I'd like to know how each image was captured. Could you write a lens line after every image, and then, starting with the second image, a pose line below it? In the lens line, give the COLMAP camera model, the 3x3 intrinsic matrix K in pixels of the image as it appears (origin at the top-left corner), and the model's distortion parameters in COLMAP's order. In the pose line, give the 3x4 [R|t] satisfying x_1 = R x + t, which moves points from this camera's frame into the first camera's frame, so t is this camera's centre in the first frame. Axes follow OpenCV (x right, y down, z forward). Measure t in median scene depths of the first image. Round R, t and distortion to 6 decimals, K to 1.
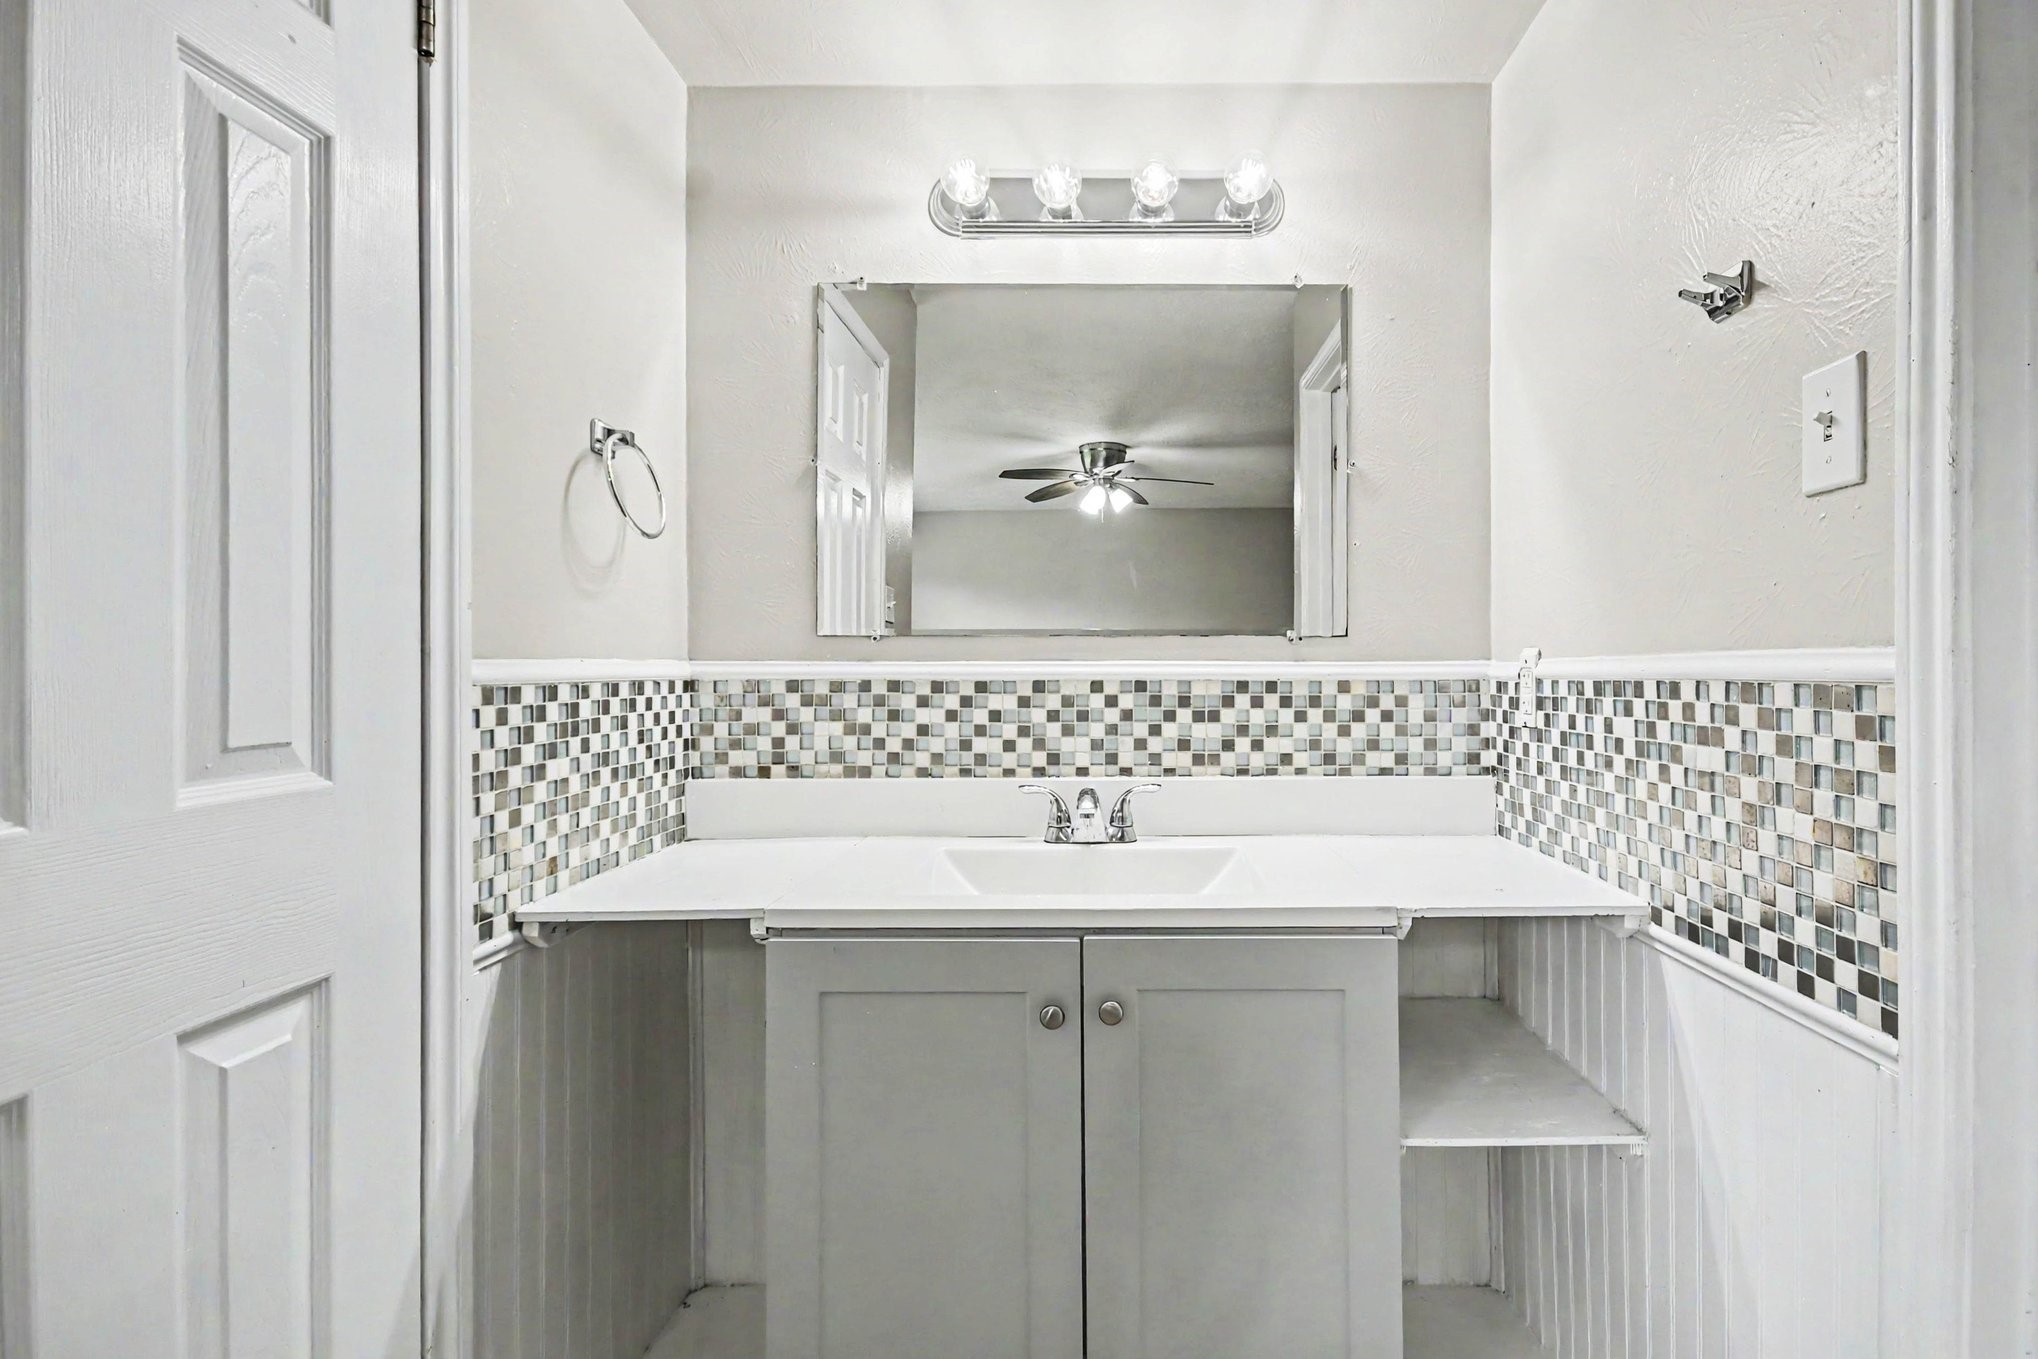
lens RADIAL K [[1125.2, 0, 1022.4], [0, 1125.2, 648.5], [0, 0, 1]] dist [-0.001077, -0.000156]
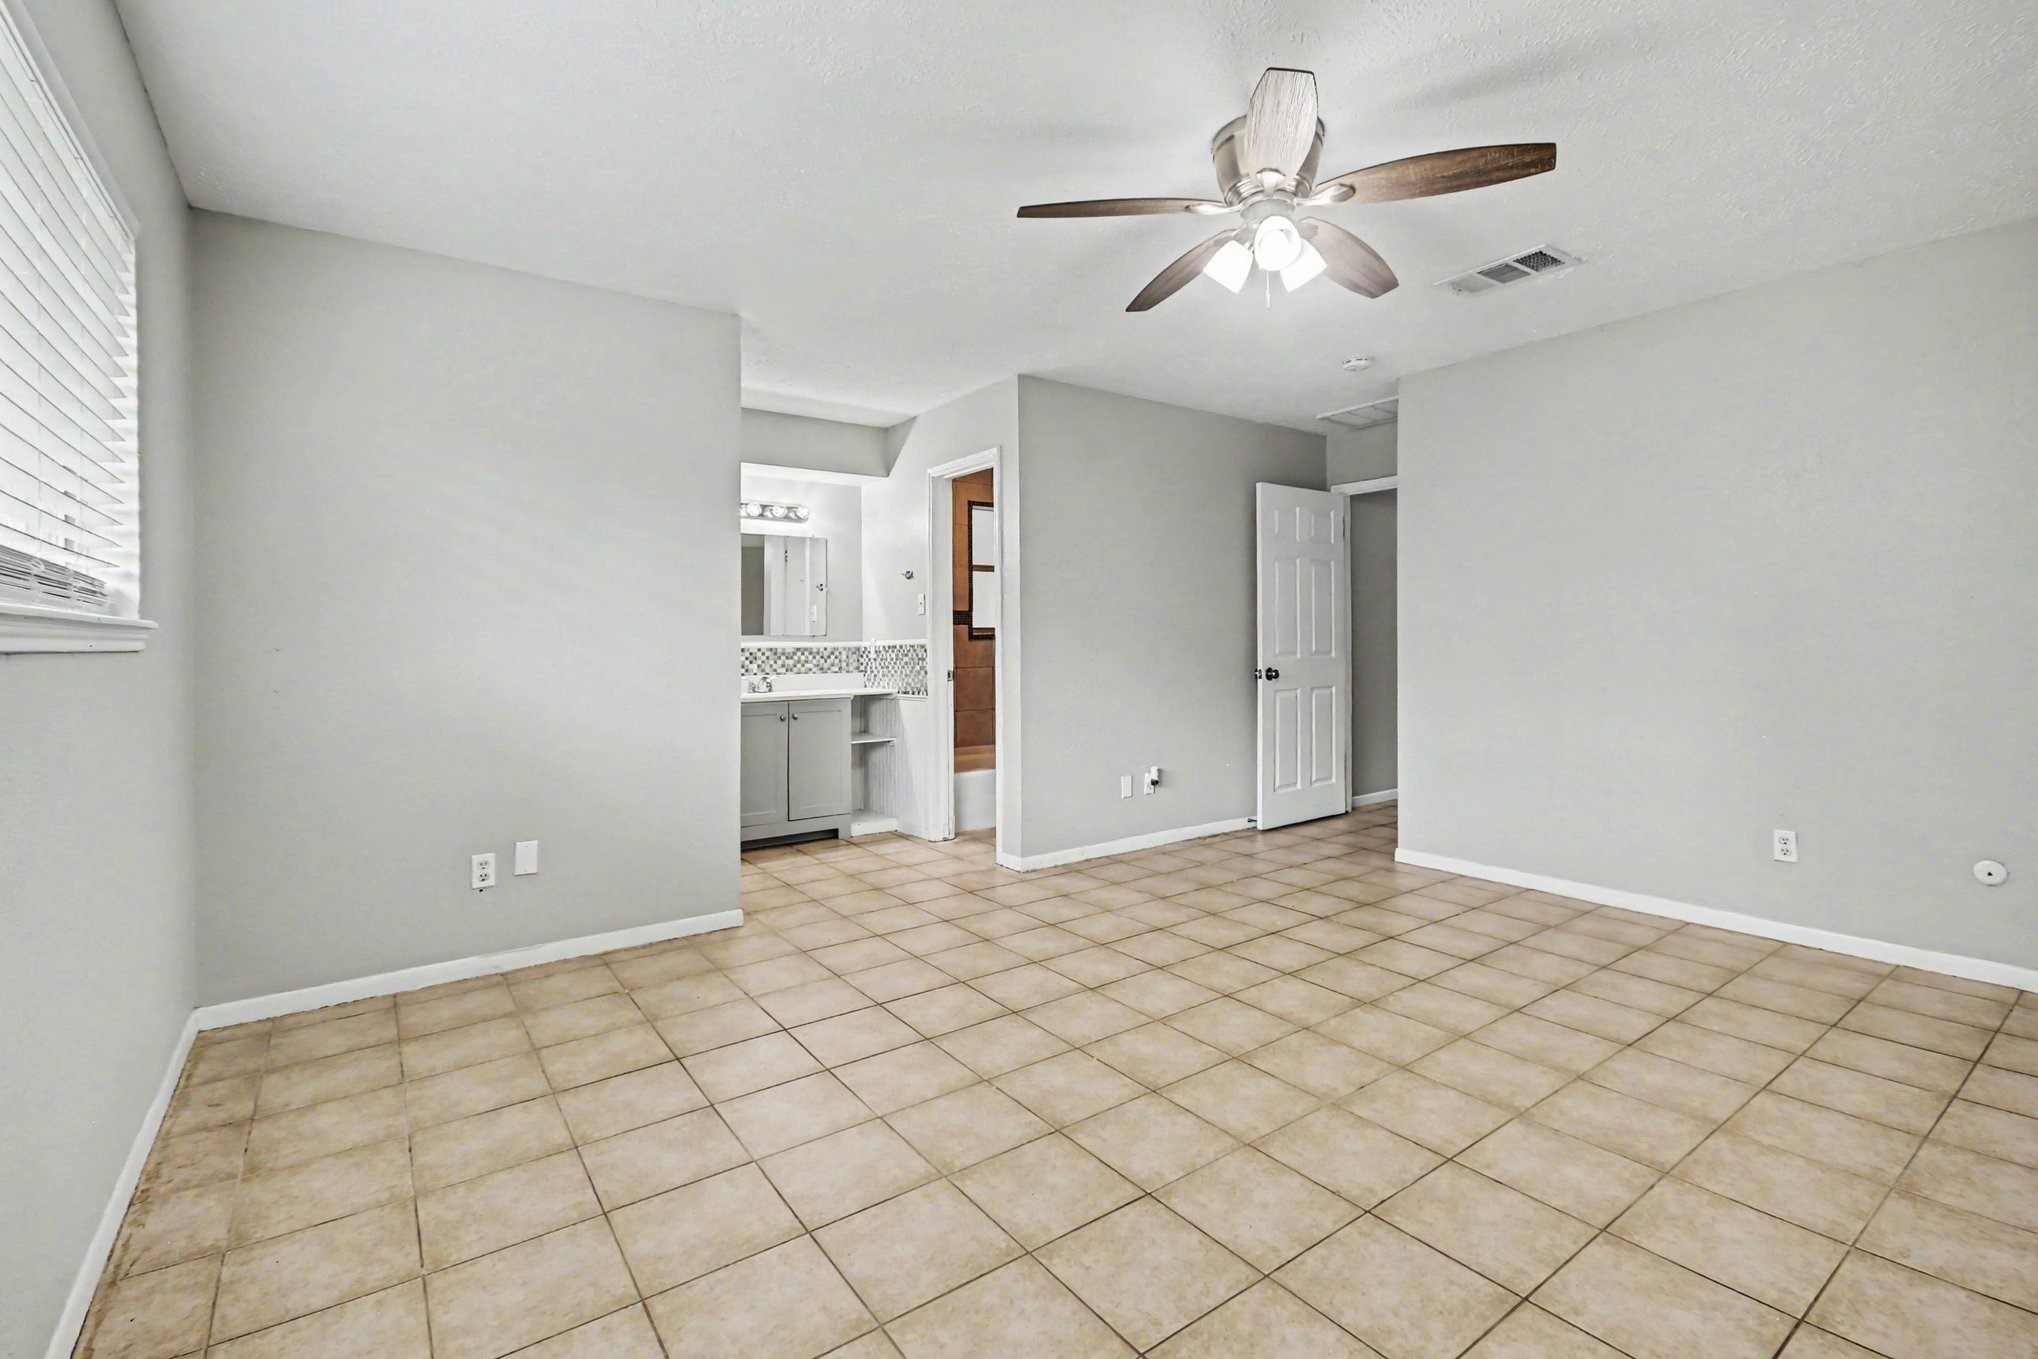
lens RADIAL K [[919.3, 0, 1025.3], [0, 919.3, 648.7], [0, 0, 1]] dist [0.000304, -0.000013]
pose [[0.810443, -0.005136, 0.585794, -1.081474], [-0.001797, 0.999935, 0.011252, -0.003107], [-0.585814, -0.010172, 0.810382, -2.079077]]
